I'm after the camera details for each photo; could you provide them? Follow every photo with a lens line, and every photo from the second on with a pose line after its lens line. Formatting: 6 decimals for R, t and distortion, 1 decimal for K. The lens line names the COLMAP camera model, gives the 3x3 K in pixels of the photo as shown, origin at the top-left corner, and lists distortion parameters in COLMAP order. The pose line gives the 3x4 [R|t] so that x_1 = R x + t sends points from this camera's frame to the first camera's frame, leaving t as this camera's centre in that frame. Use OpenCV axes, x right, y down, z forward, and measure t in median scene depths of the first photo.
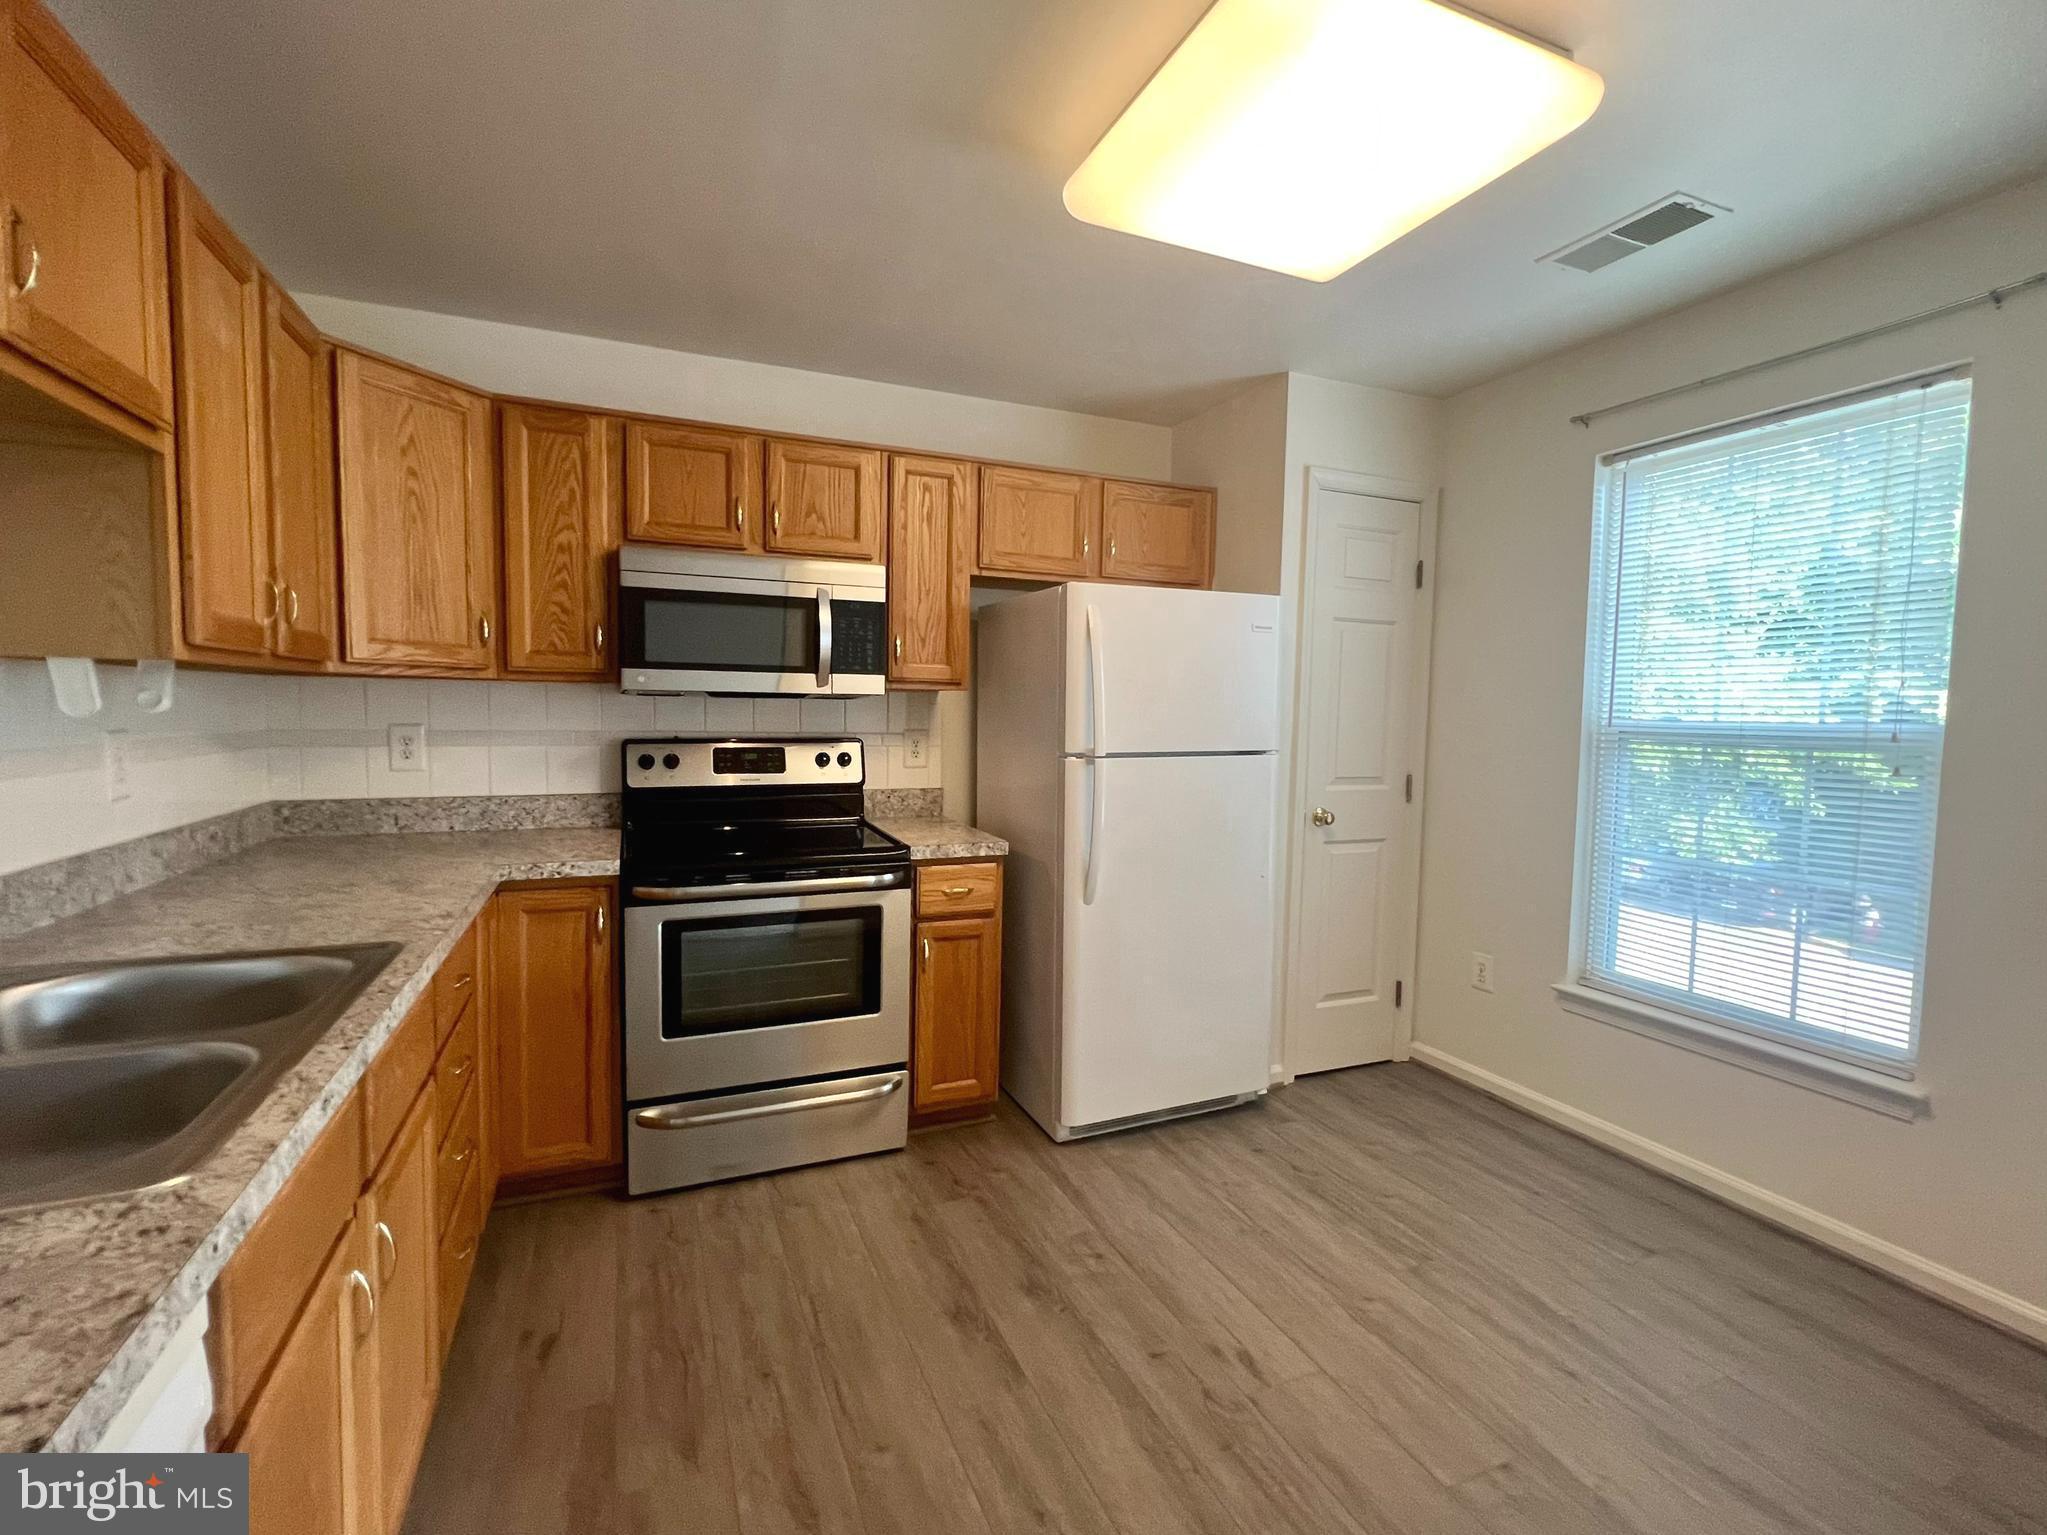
lens RADIAL K [[912.5, 0, 1023.5], [0, 912.5, 767.5], [0, 0, 1]] dist [-0.001191, 0.000292]
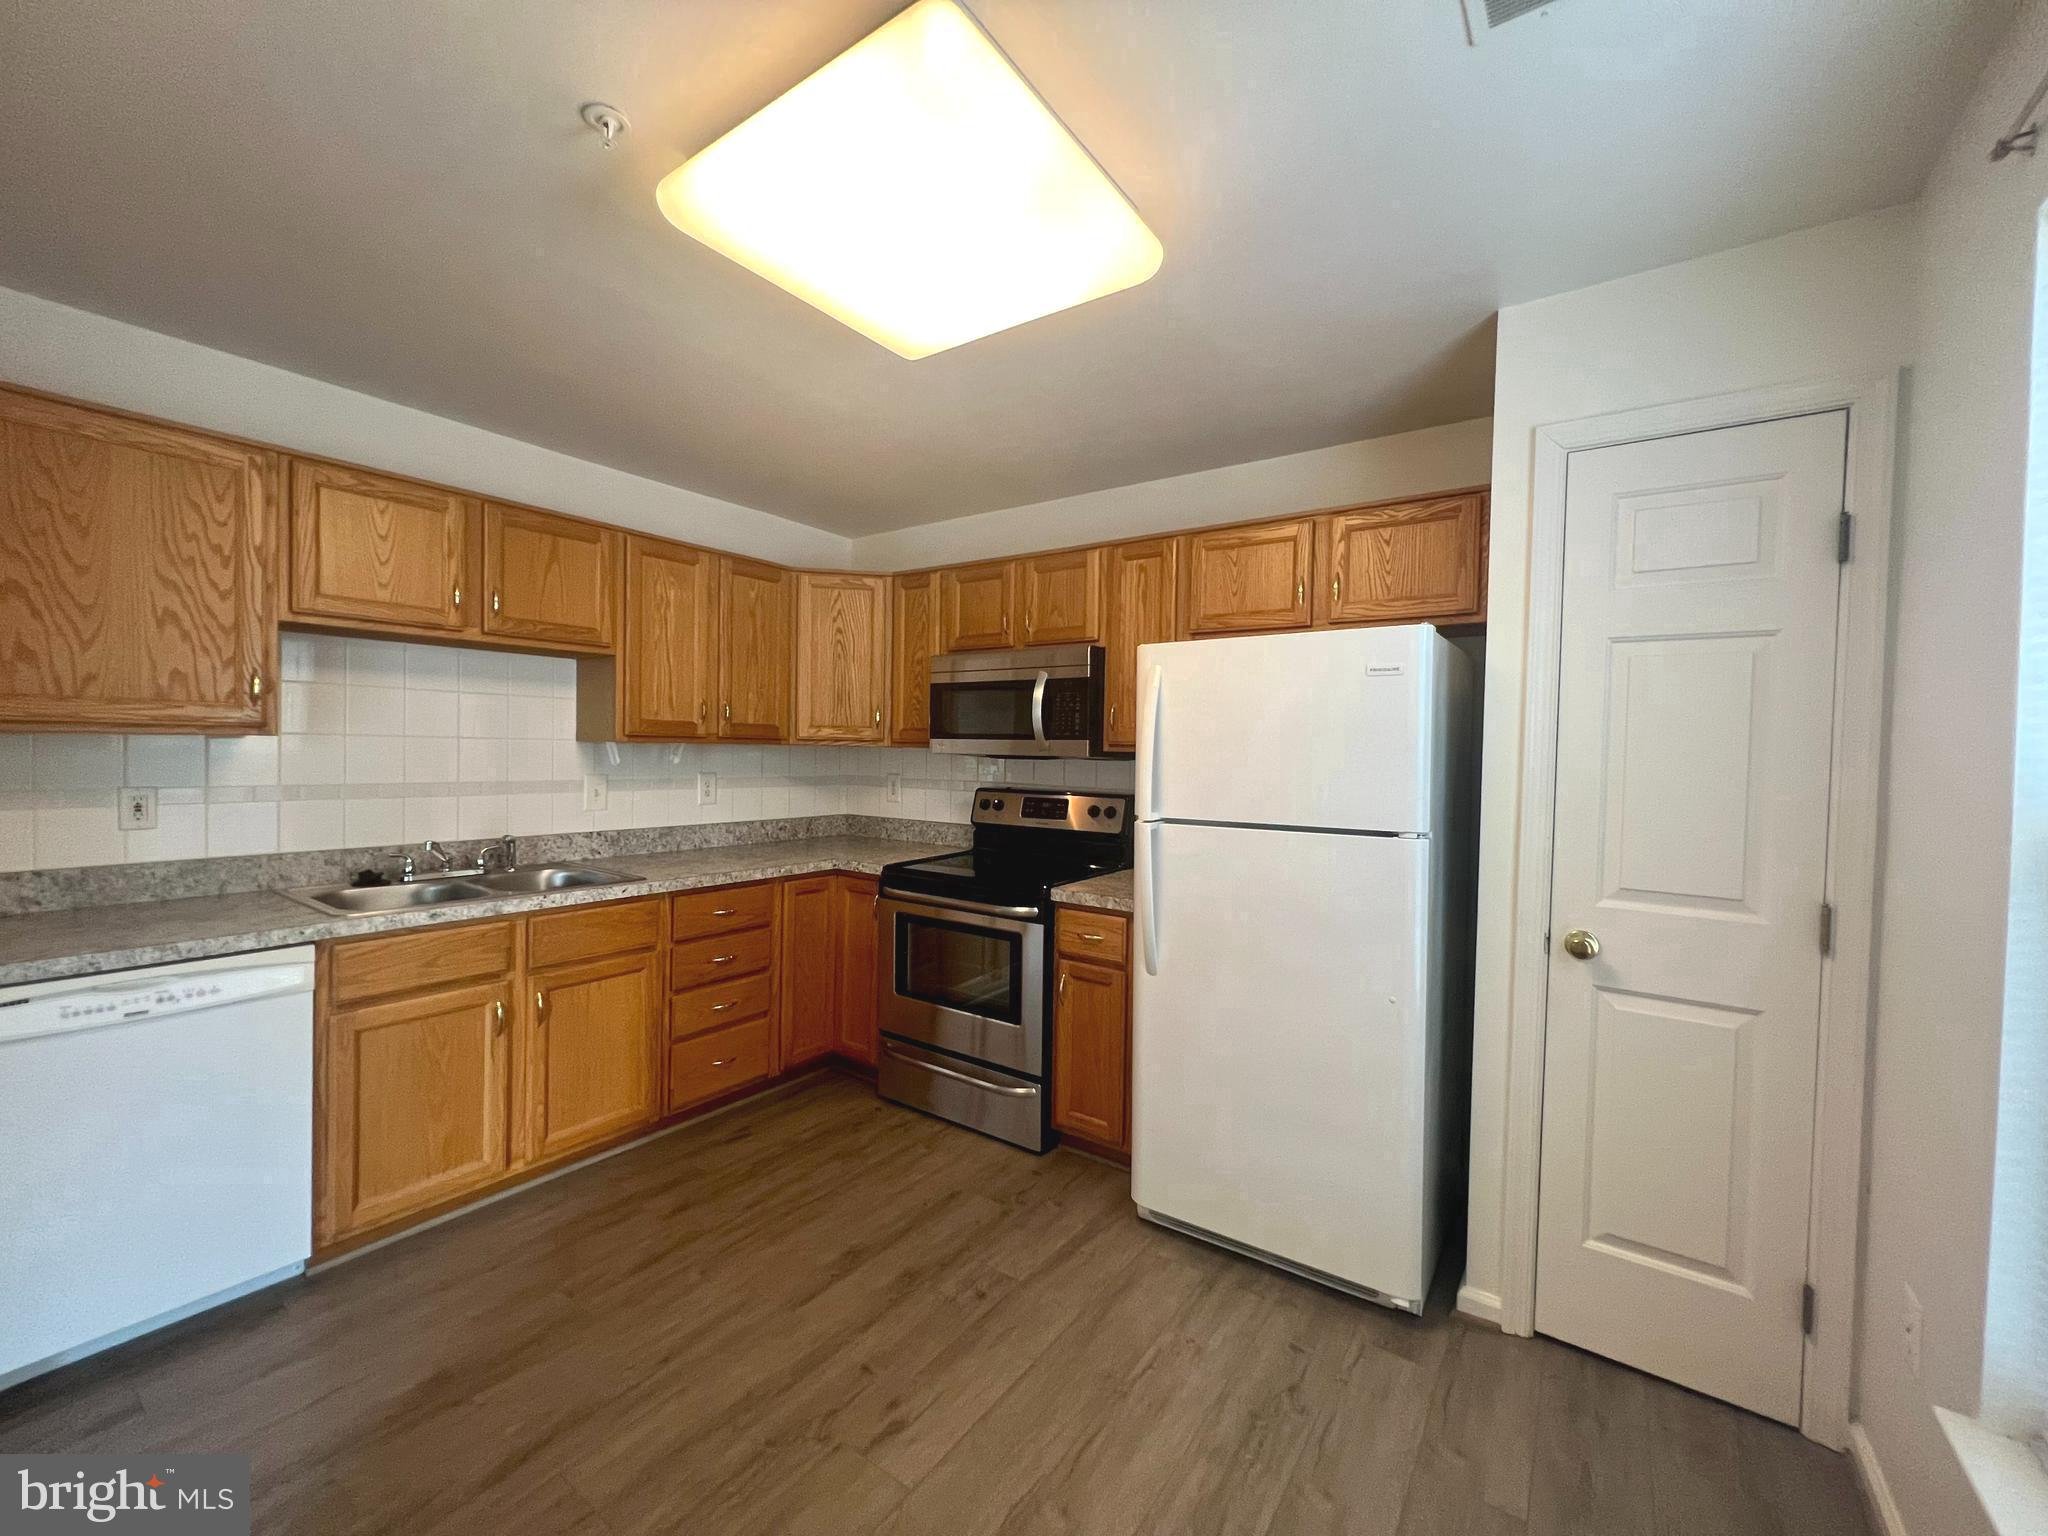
lens RADIAL K [[825.7, 0, 1020.6], [0, 825.7, 765.6], [0, 0, 1]] dist [-0.003877, 0.002060]
pose [[0.521272, 0.011678, -0.853310, 0.748709], [-0.066420, 0.997428, -0.026924, -0.037944], [0.850802, 0.070712, 0.520708, 0.419366]]
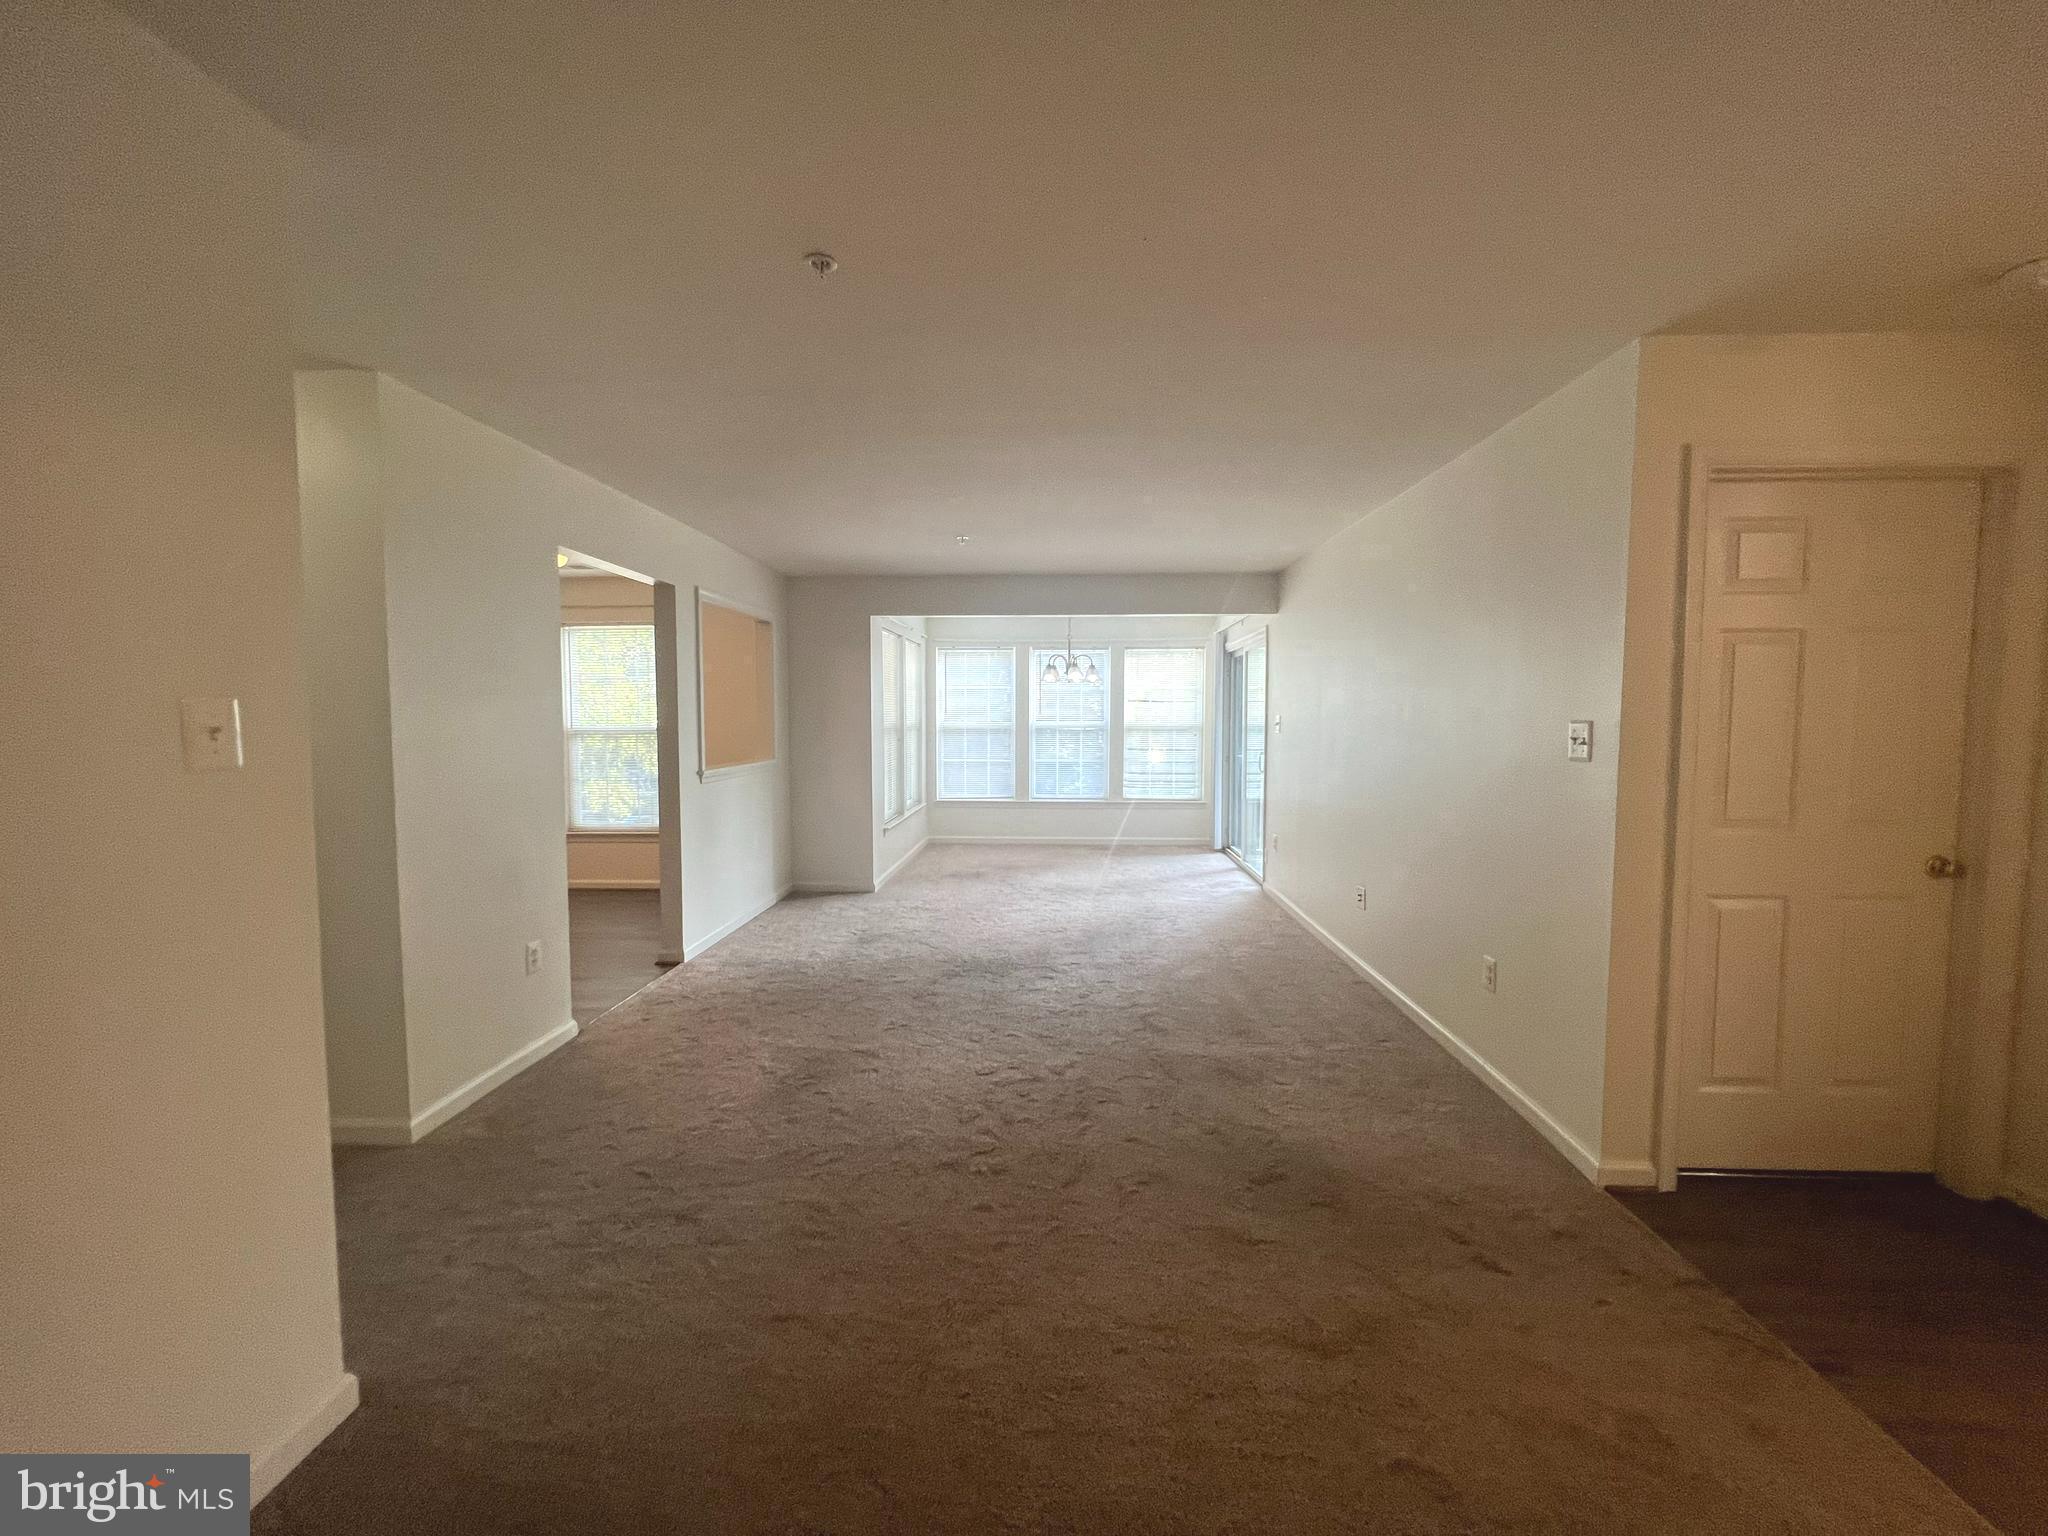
lens RADIAL K [[825.7, 0, 1020.6], [0, 825.7, 765.6], [0, 0, 1]] dist [-0.003877, 0.002060]
pose [[0.437342, -0.070679, 0.896513, -0.953968], [0.066680, 0.996711, 0.046050, 0.040481], [-0.896820, 0.039640, 0.440617, -1.234012]]
